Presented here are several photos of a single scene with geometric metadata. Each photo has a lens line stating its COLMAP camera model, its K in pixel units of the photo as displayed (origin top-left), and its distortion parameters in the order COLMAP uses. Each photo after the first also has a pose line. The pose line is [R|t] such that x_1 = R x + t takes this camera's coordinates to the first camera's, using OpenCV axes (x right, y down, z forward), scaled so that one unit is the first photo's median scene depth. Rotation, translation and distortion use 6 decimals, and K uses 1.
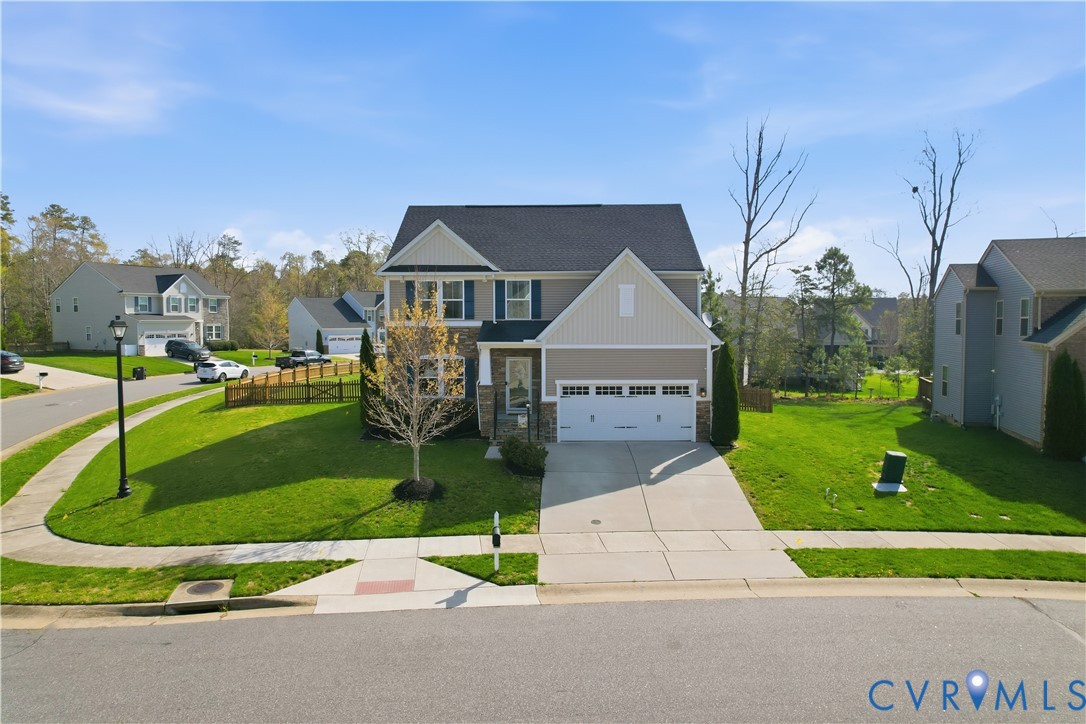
lens RADIAL K [[696.0, 0, 543.0], [0, 696.0, 362.0], [0, 0, 1]] dist [-0.080372, 0.068284]
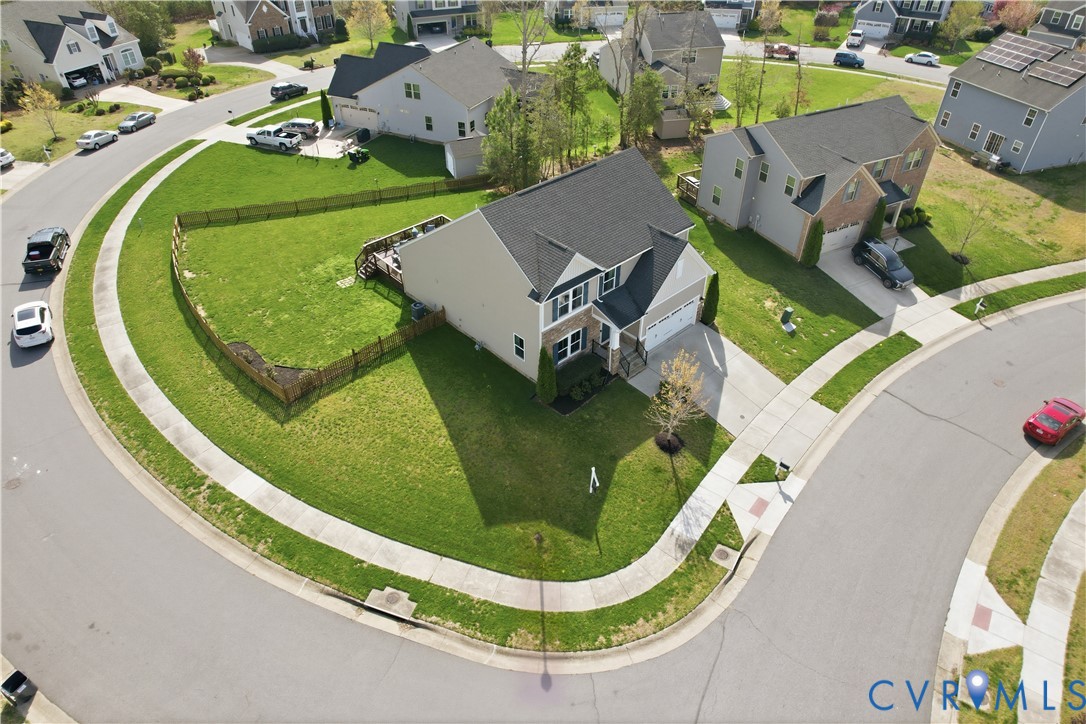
lens RADIAL K [[696.0, 0, 543.0], [0, 696.0, 362.0], [0, 0, 1]] dist [-0.080372, 0.068284]
pose [[0.718095, -0.430833, 0.546555, -1.157444], [0.036167, 0.807383, 0.588918, -0.936812], [-0.695004, -0.403132, 0.595360, 0.202203]]
